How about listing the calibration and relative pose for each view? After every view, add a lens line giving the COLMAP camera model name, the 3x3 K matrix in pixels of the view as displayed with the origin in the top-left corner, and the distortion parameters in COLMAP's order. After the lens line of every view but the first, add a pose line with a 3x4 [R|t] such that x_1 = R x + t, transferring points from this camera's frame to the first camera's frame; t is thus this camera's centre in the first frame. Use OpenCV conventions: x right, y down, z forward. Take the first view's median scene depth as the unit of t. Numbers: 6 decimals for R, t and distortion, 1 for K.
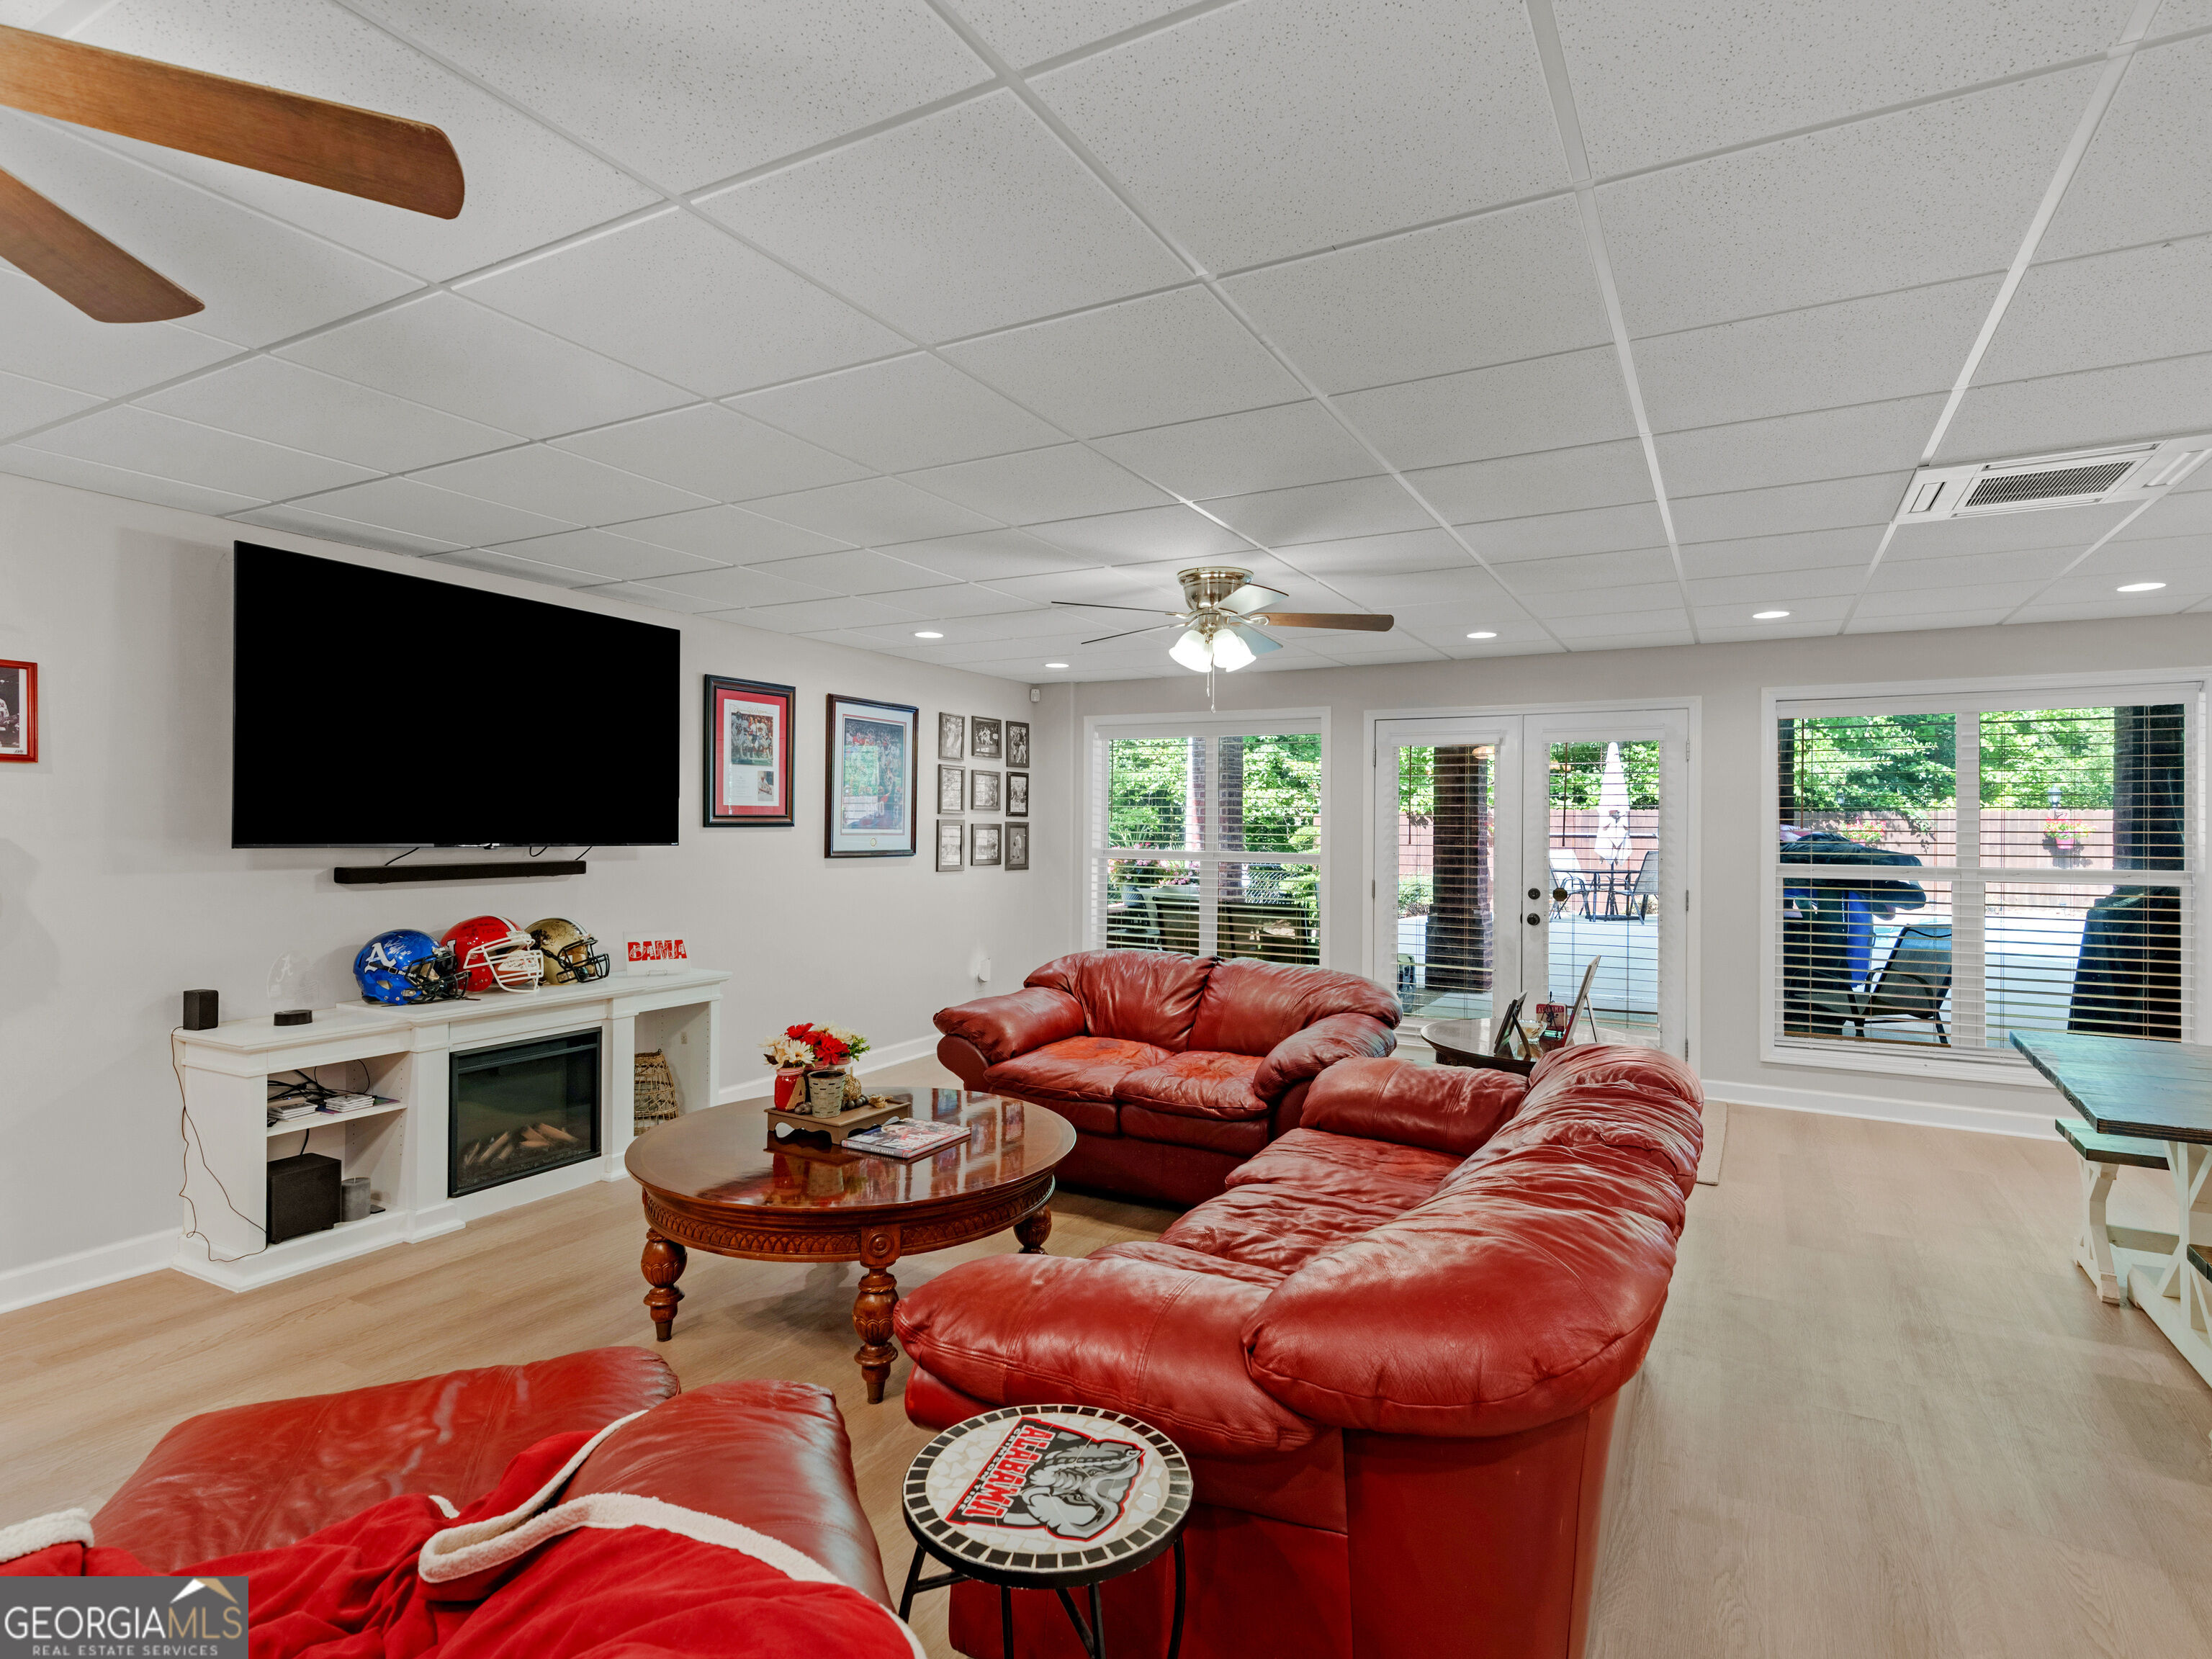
lens RADIAL K [[1122.5, 0, 1106.0], [0, 1122.5, 829.5], [0, 0, 1]] dist [-0.001178, -0.000333]
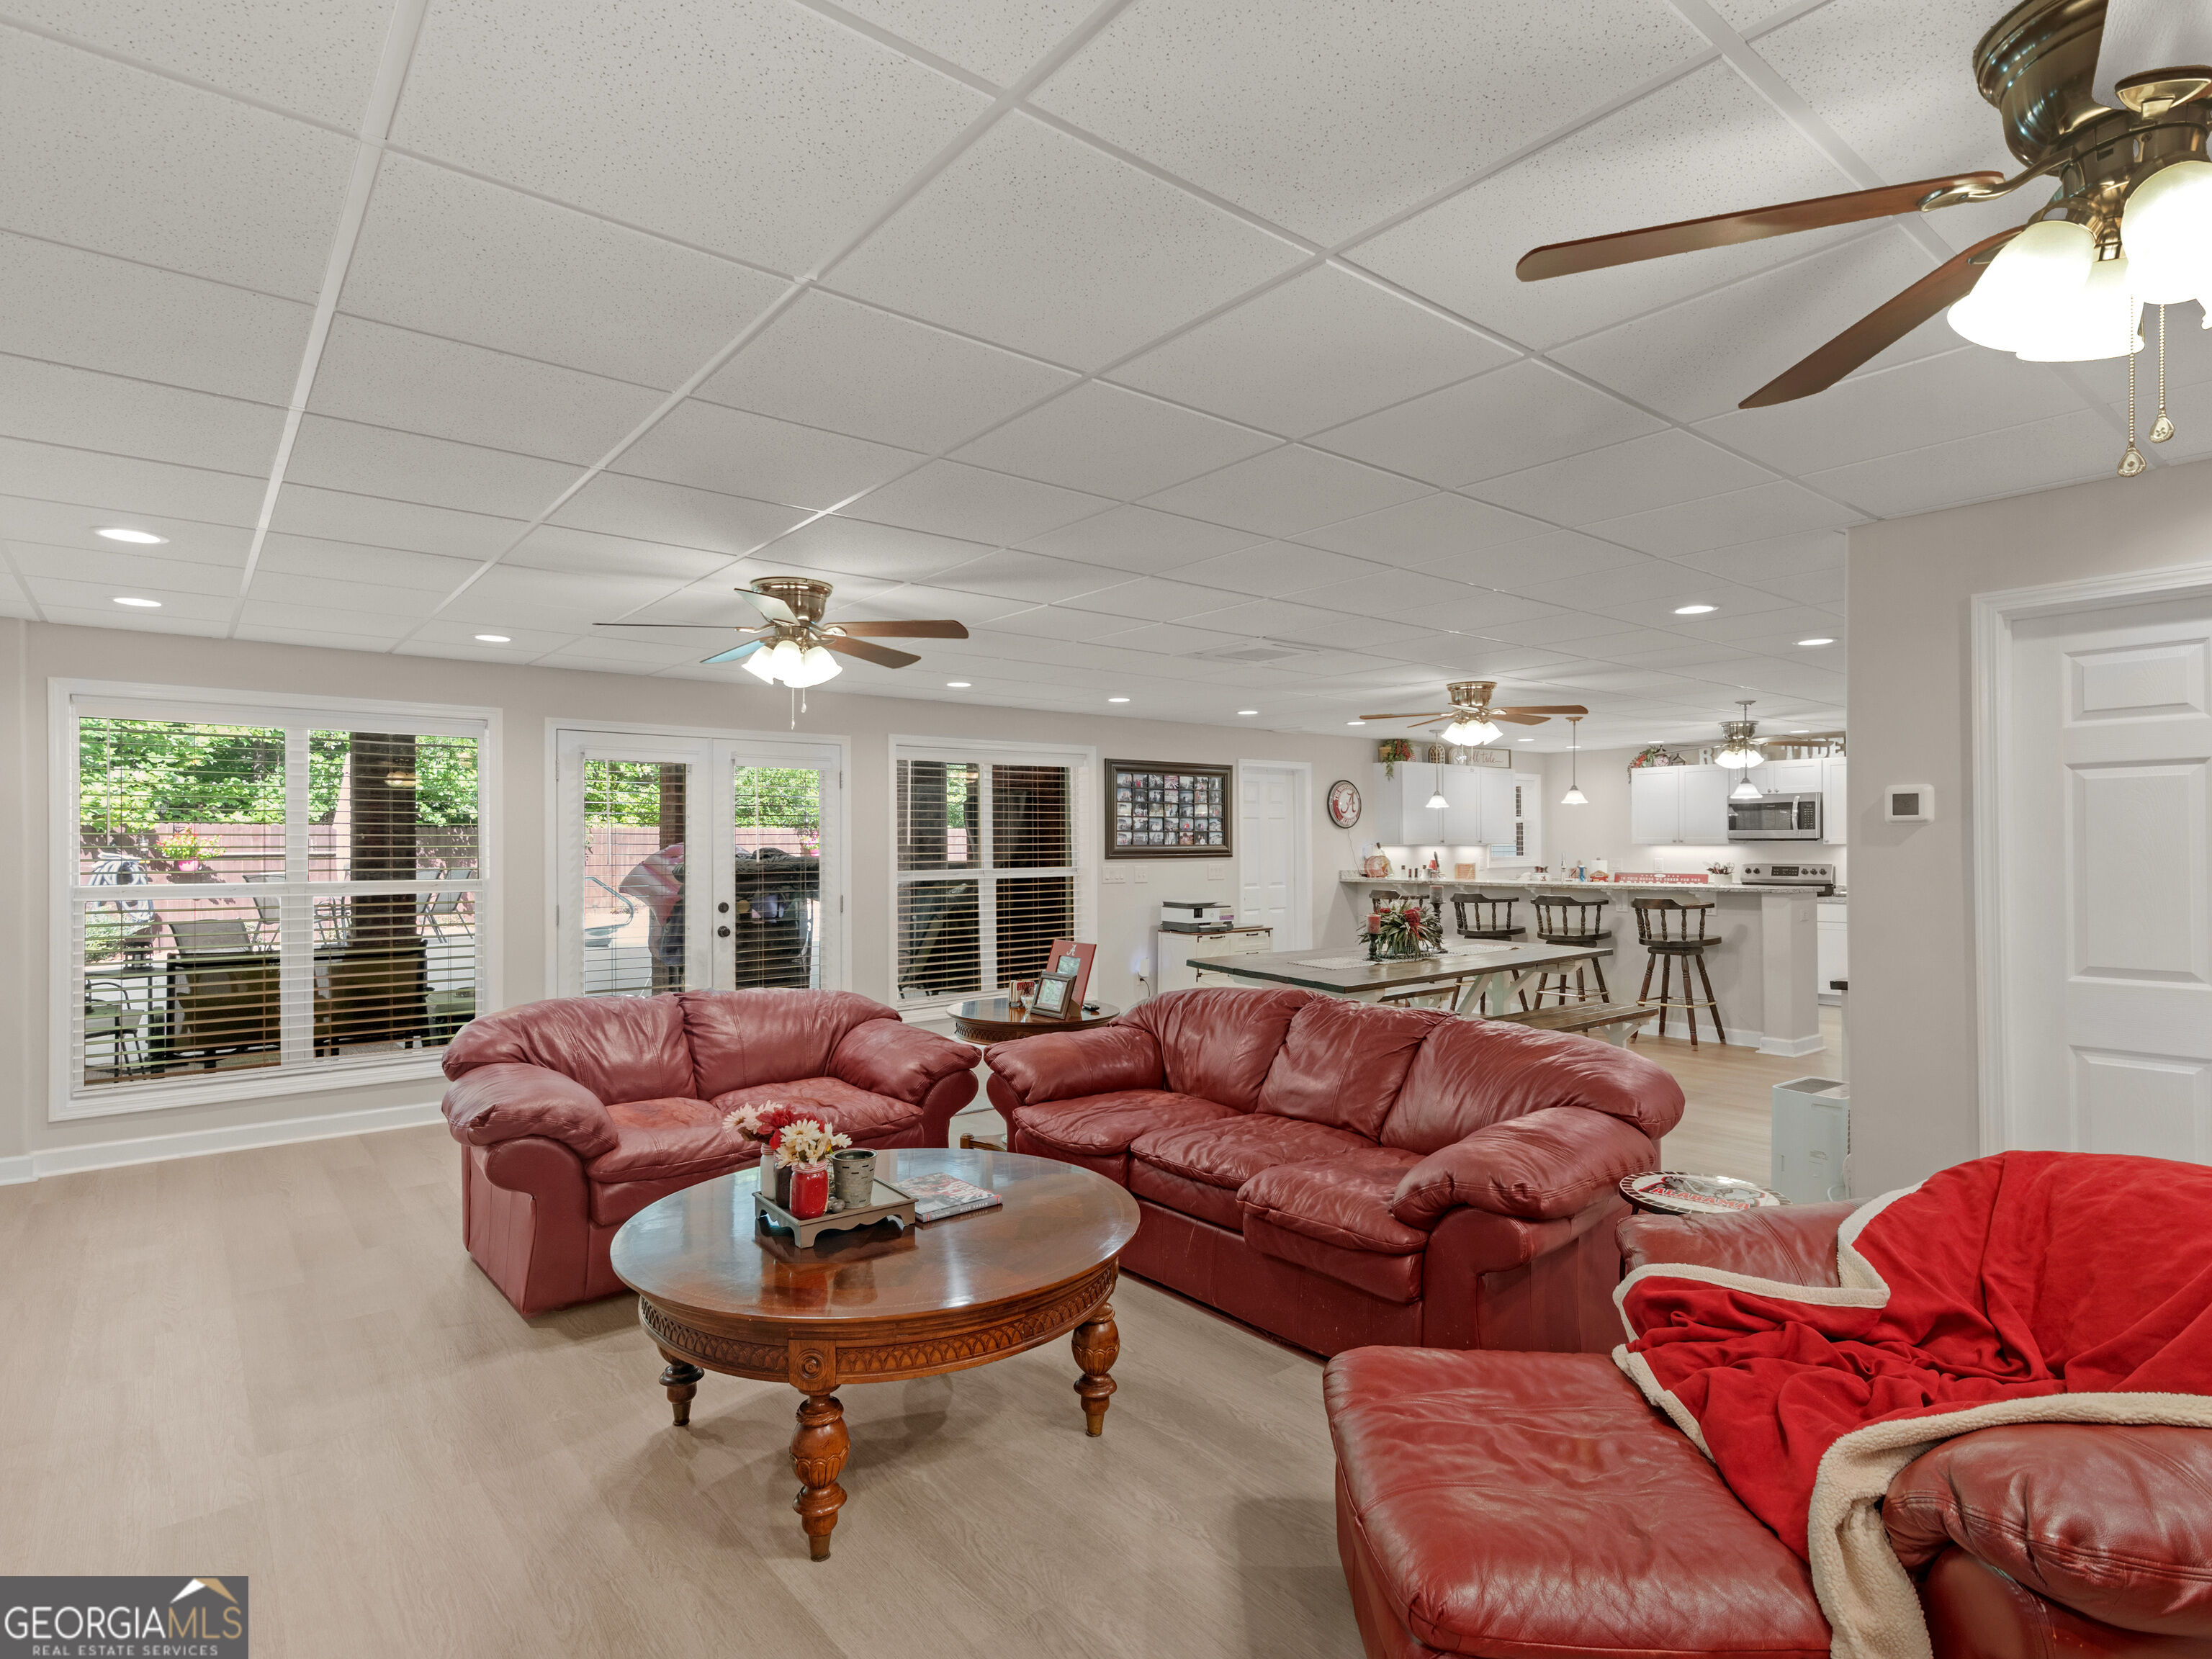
lens RADIAL K [[1122.5, 0, 1106.0], [0, 1122.5, 829.5], [0, 0, 1]] dist [-0.001178, -0.000333]
pose [[0.361328, 0.002039, 0.932437, -0.791338], [0.011756, 0.999908, -0.006742, -0.009115], [-0.932365, 0.013398, 0.361271, 0.459036]]
